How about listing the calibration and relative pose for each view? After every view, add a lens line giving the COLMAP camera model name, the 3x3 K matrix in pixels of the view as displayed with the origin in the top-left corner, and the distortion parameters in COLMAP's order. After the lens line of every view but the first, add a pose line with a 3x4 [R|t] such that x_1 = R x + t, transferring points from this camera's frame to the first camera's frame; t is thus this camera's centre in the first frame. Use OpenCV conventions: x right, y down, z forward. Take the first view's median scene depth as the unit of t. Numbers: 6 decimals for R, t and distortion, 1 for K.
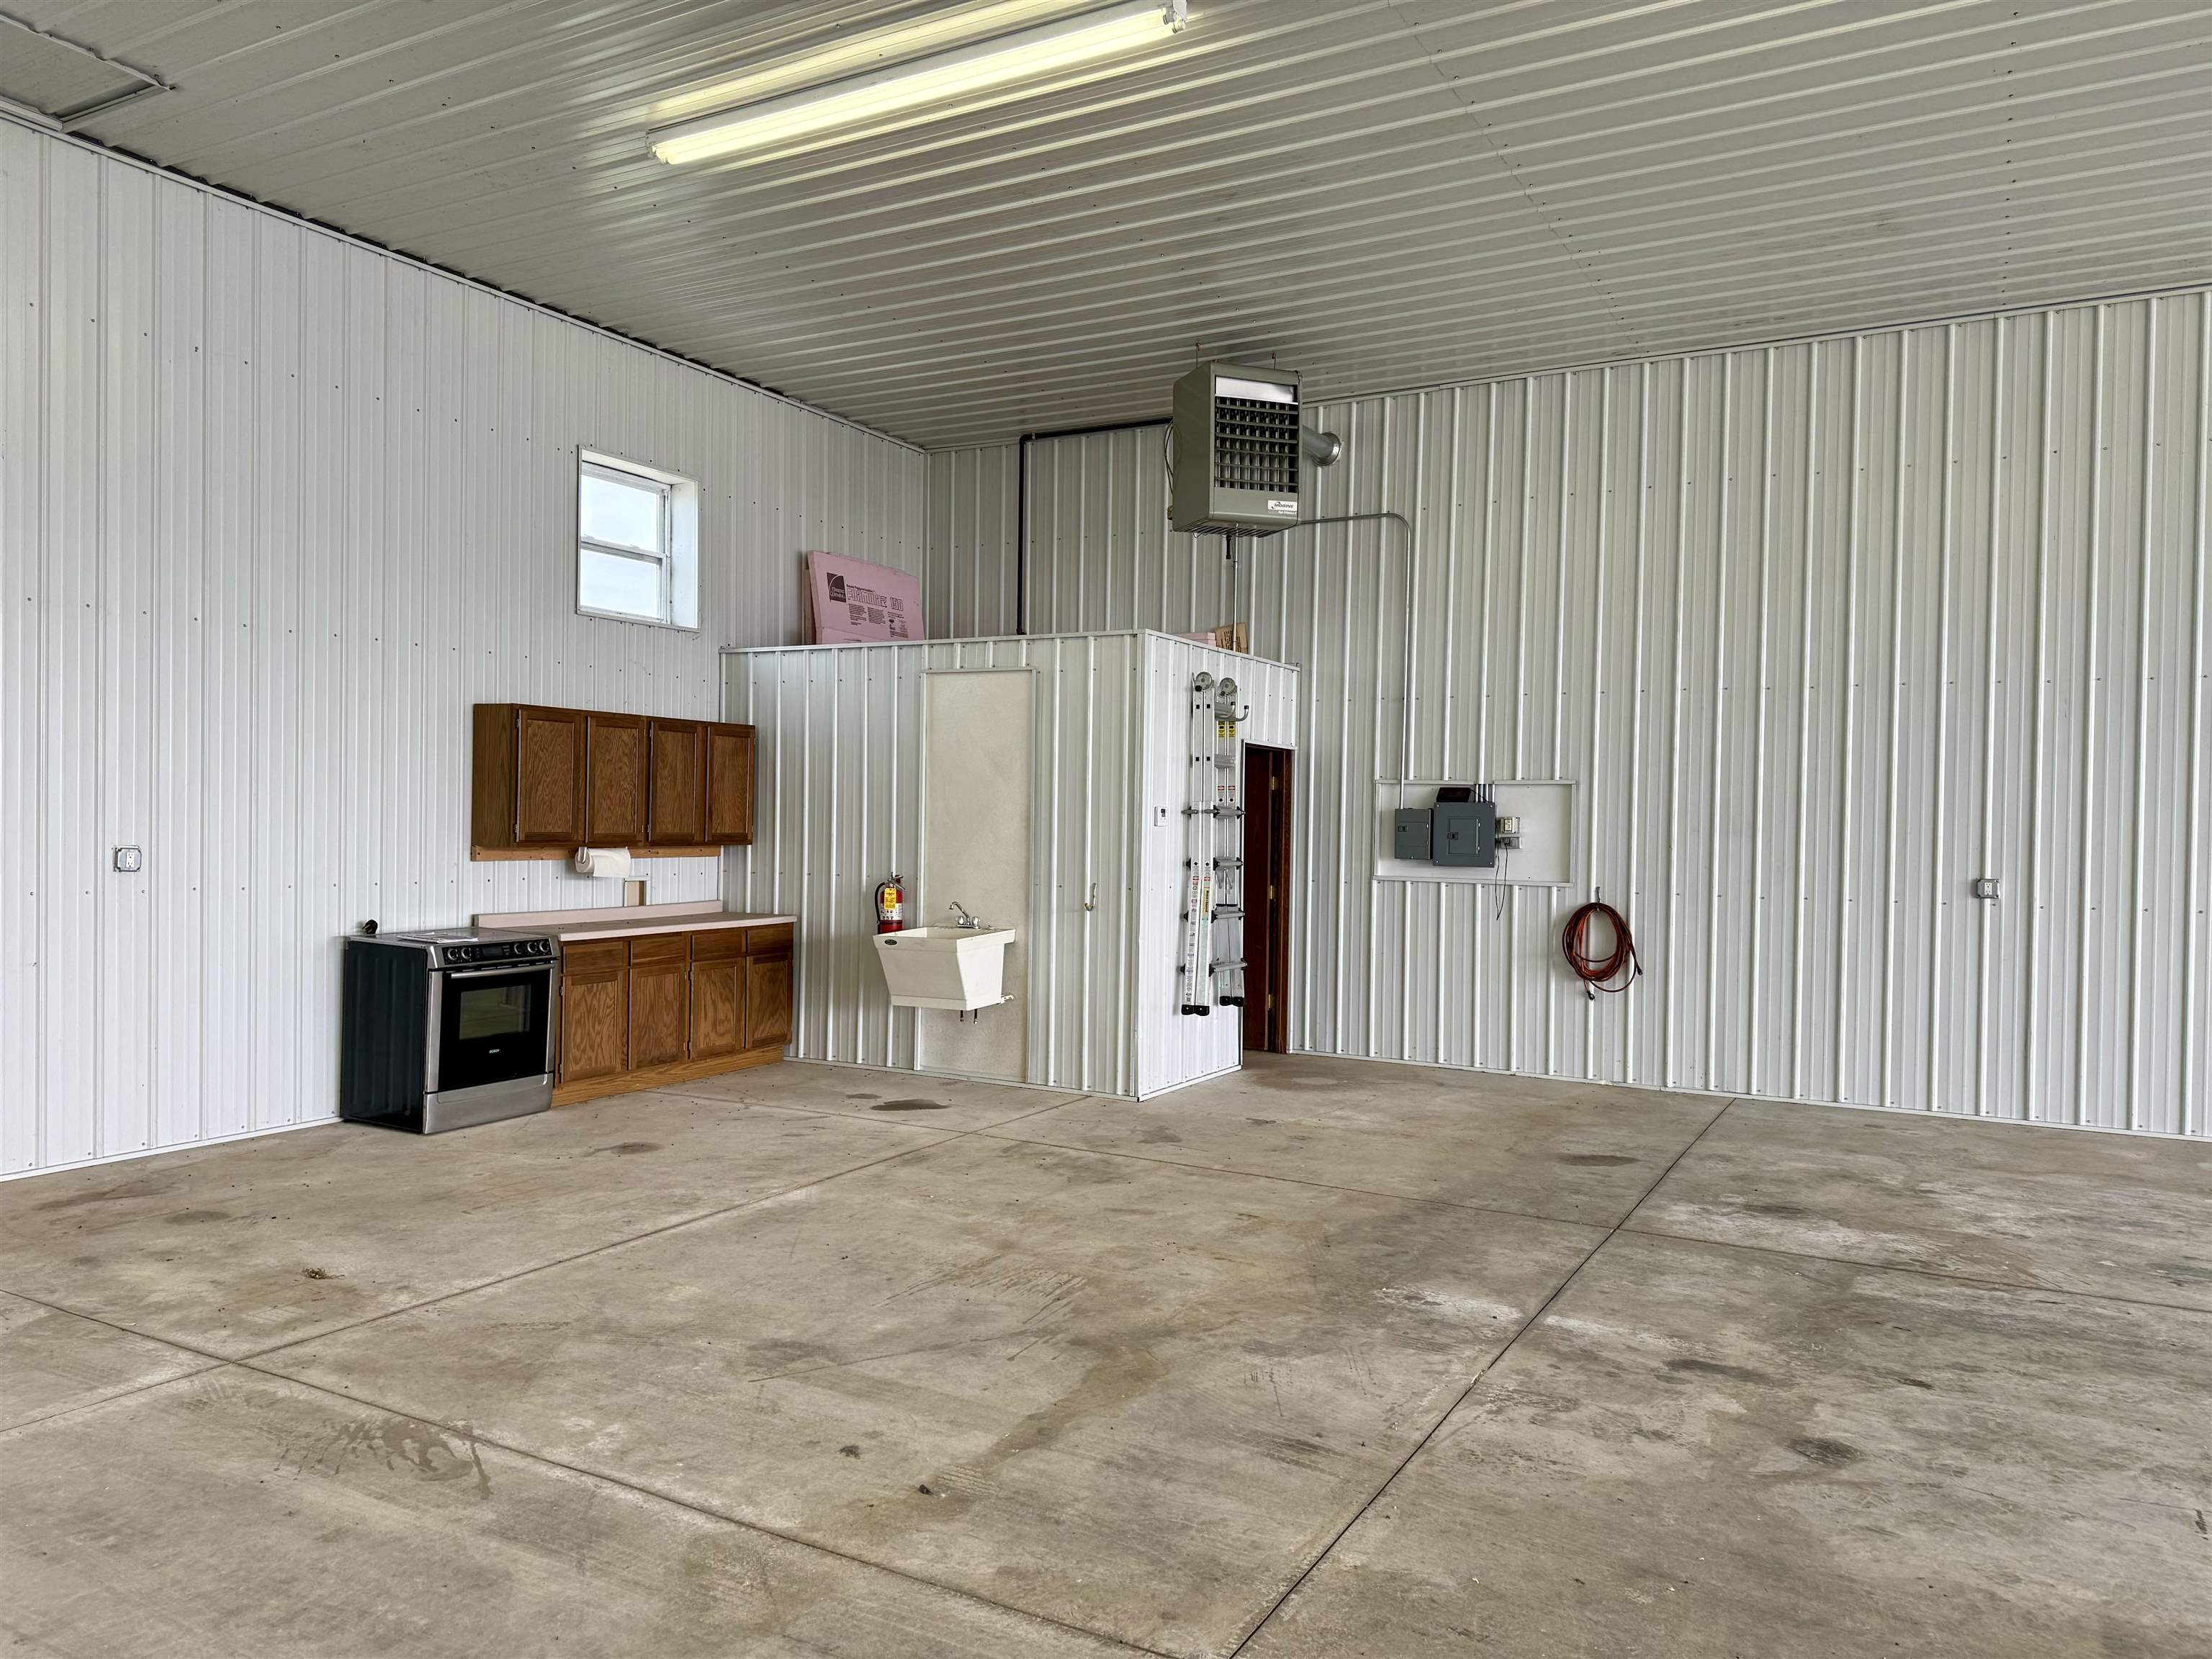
lens RADIAL K [[1506.4, 0, 1106.0], [0, 1506.4, 829.5], [0, 0, 1]] dist [0.034496, -0.003932]
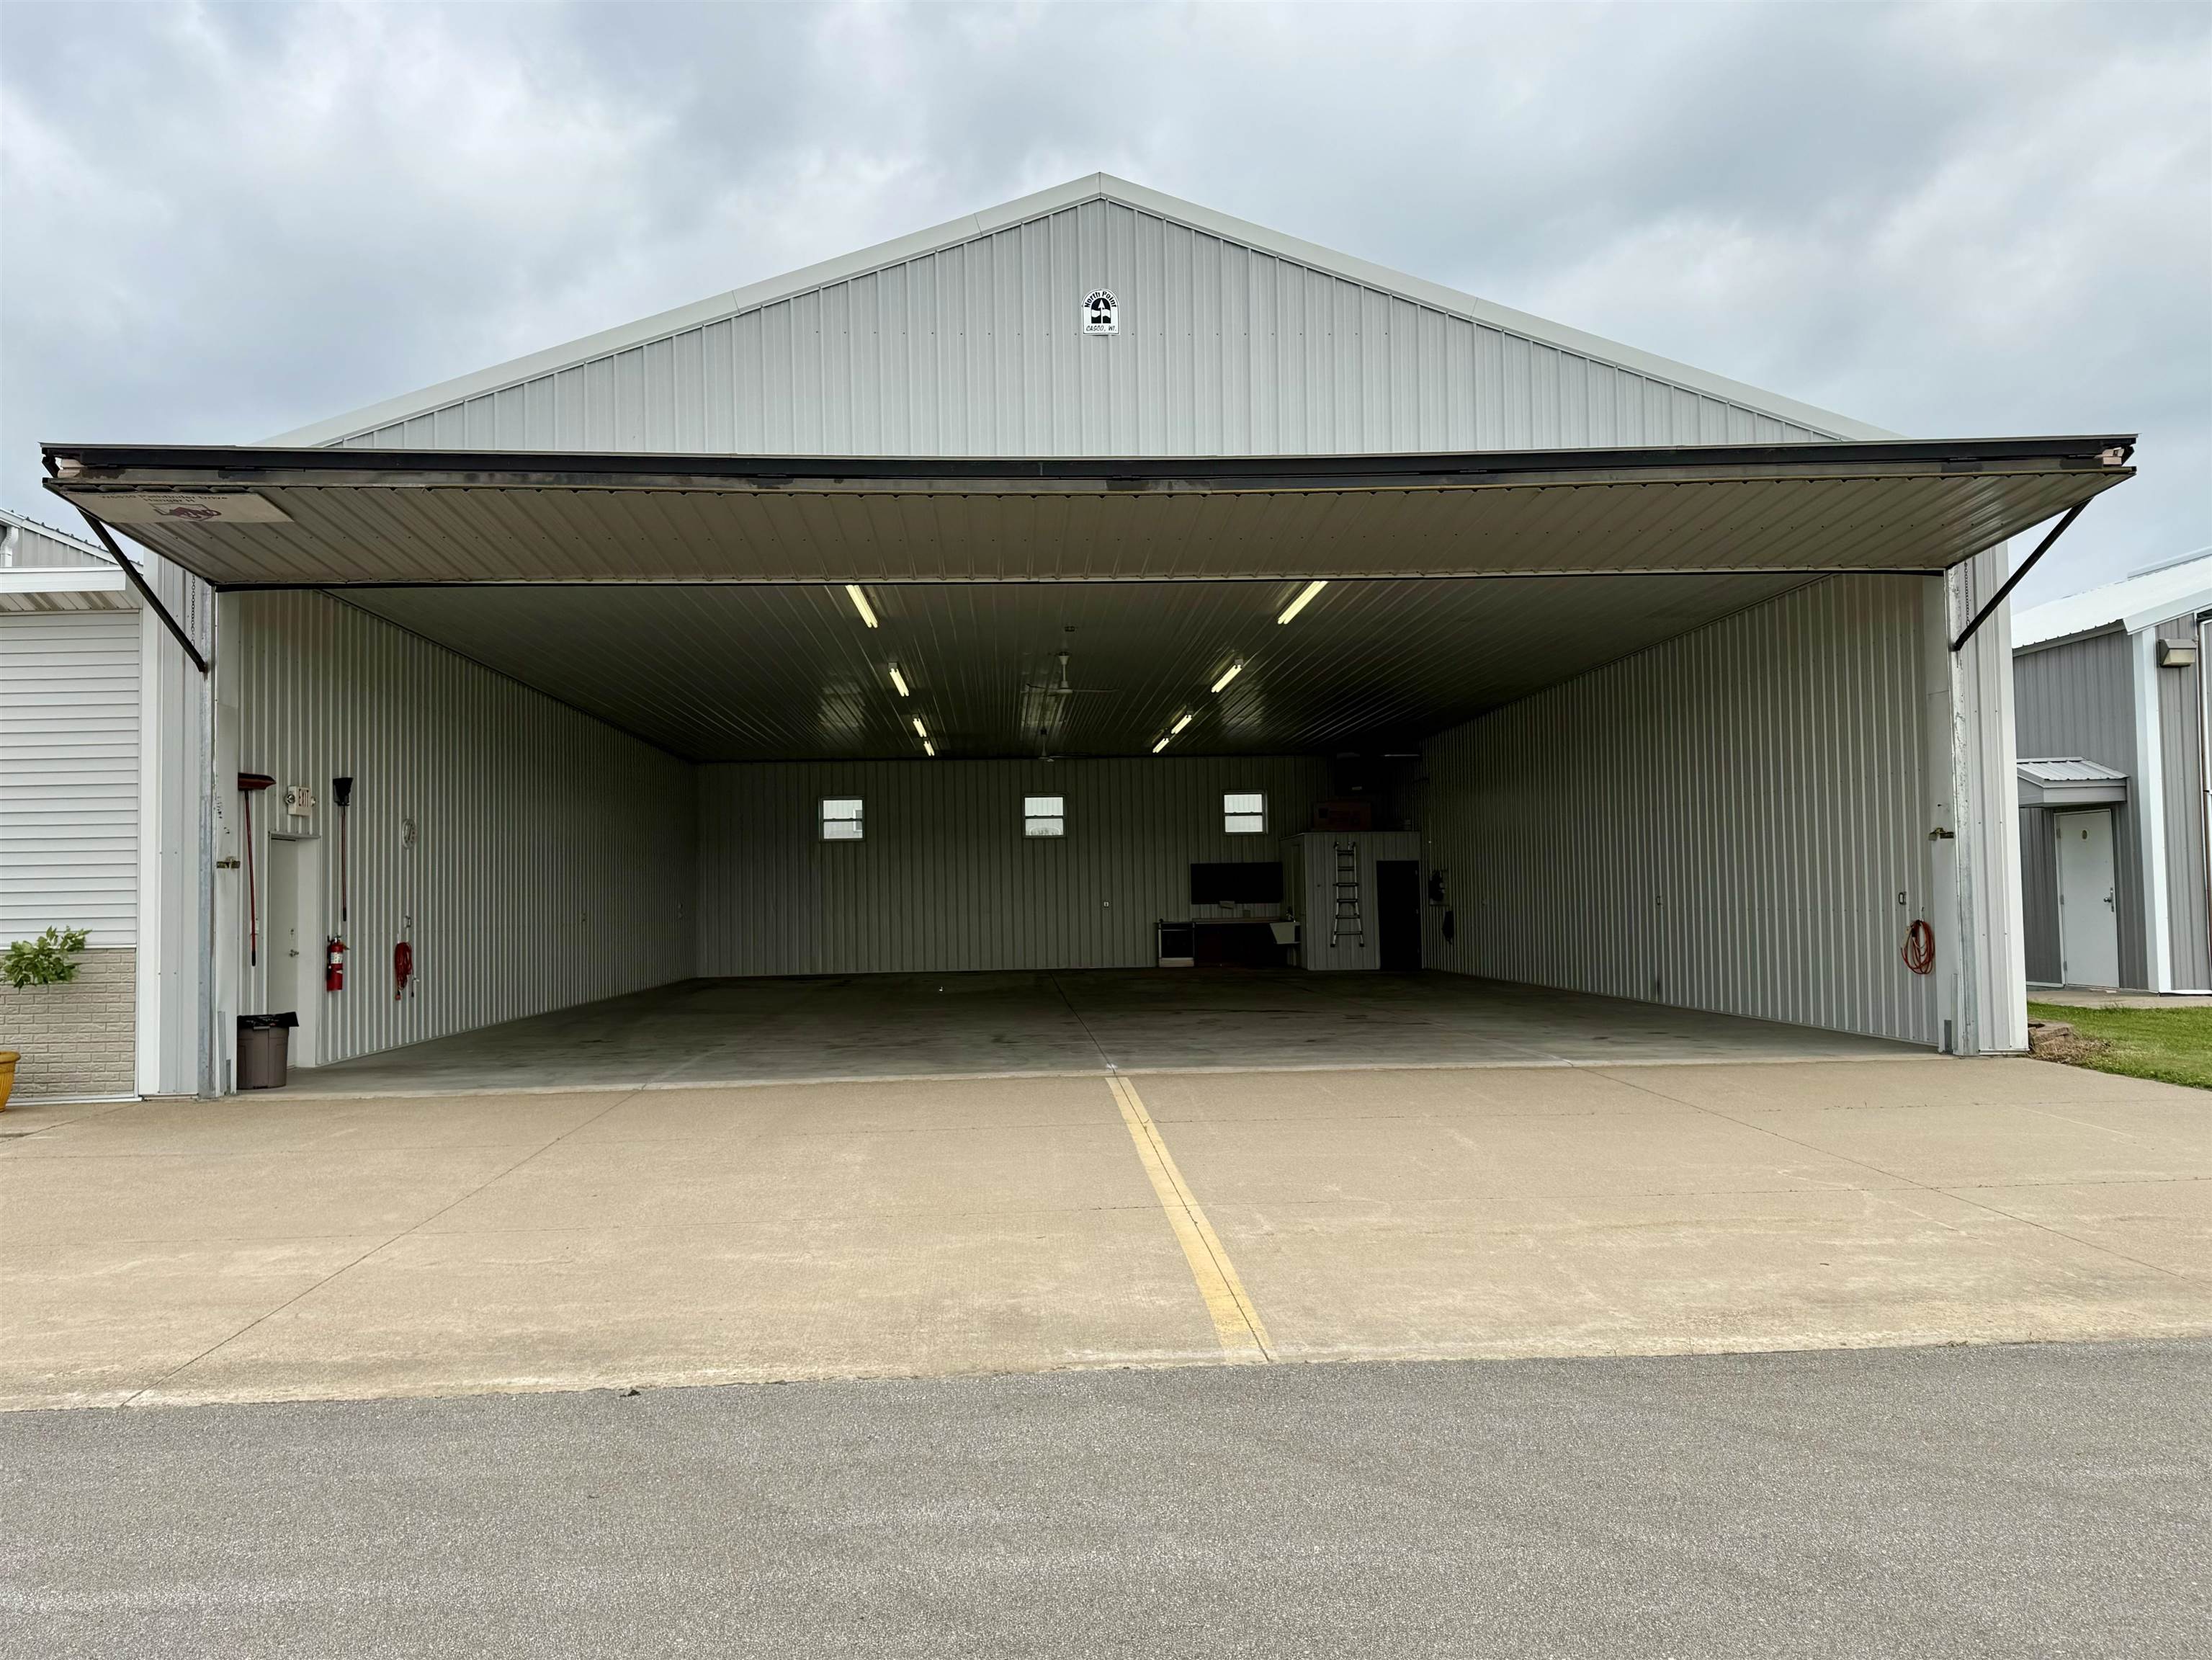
lens RADIAL K [[1599.4, 0, 1106.0], [0, 1599.4, 830.0], [0, 0, 1]] dist [-0.001843, -0.001892]
pose [[0.528660, -0.065287, -0.846319, 2.684988], [0.022941, 0.997772, -0.062640, 0.073870], [0.848524, 0.013700, 0.528980, -1.230990]]
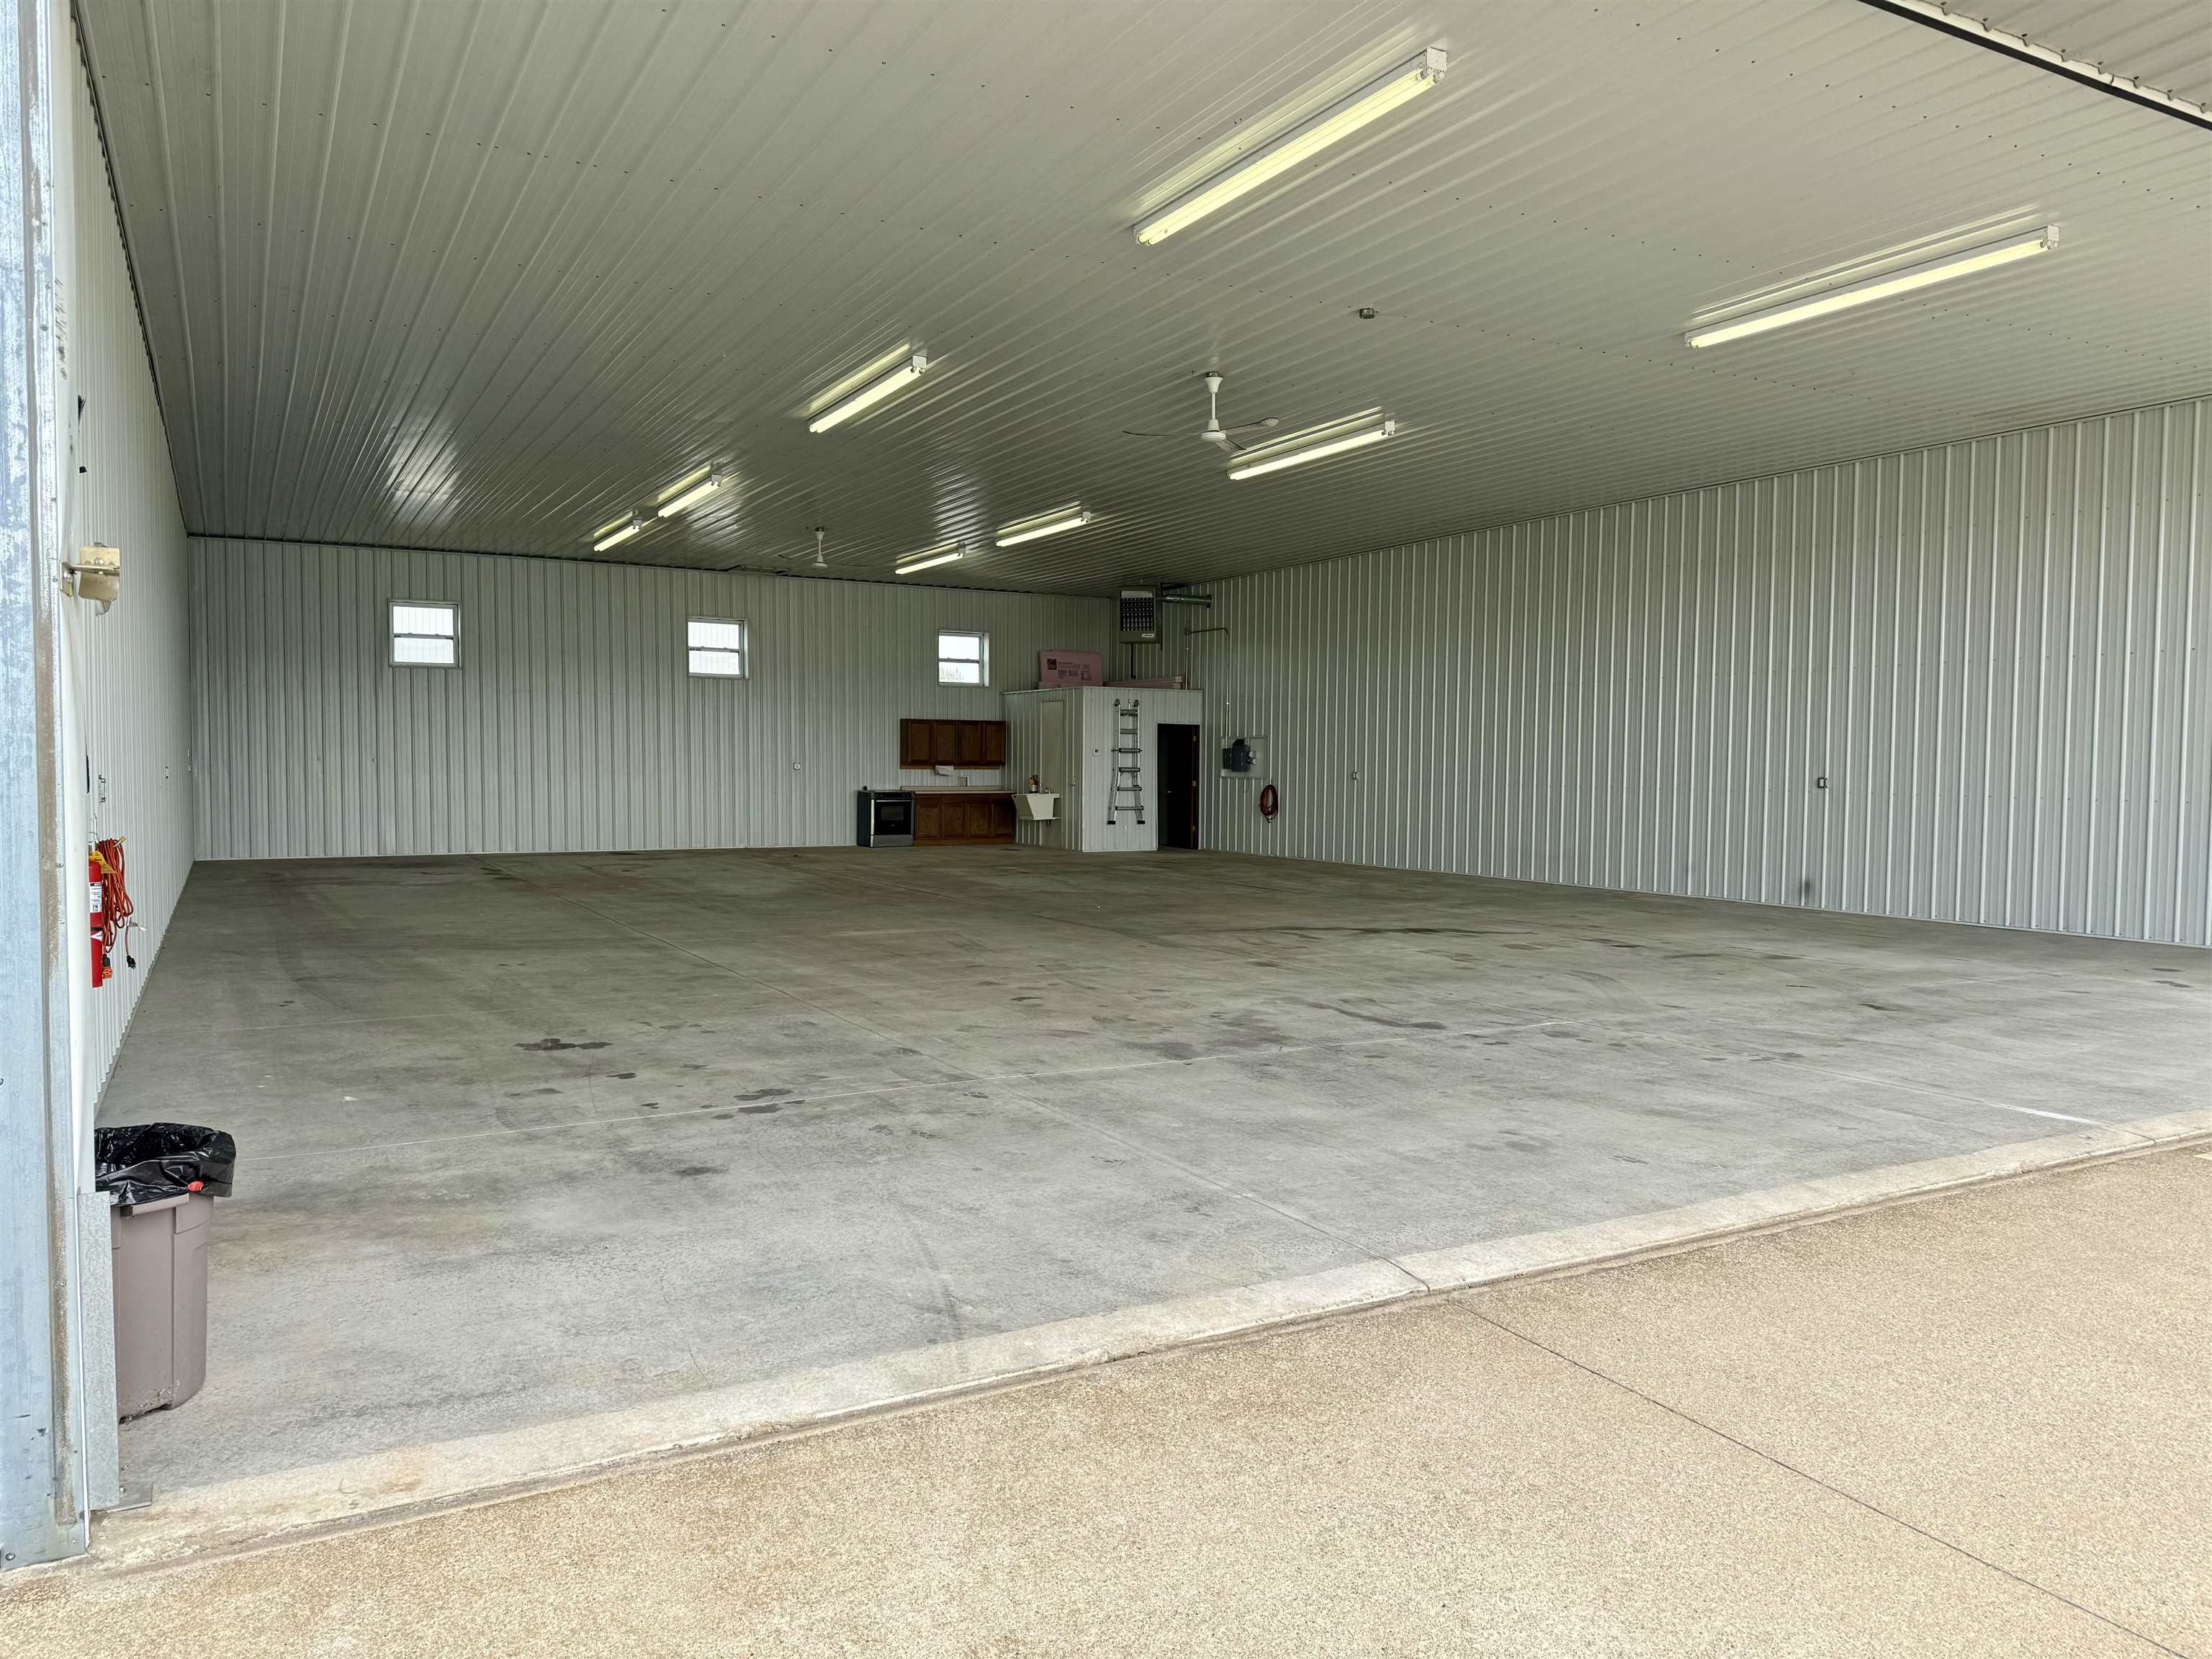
lens RADIAL K [[1506.4, 0, 1106.0], [0, 1506.4, 829.5], [0, 0, 1]] dist [0.034496, -0.003932]
pose [[0.852240, 0.015046, -0.522935, 1.452022], [0.002991, 0.999430, 0.033631, 0.038464], [0.523143, -0.030225, 0.851709, -1.323561]]
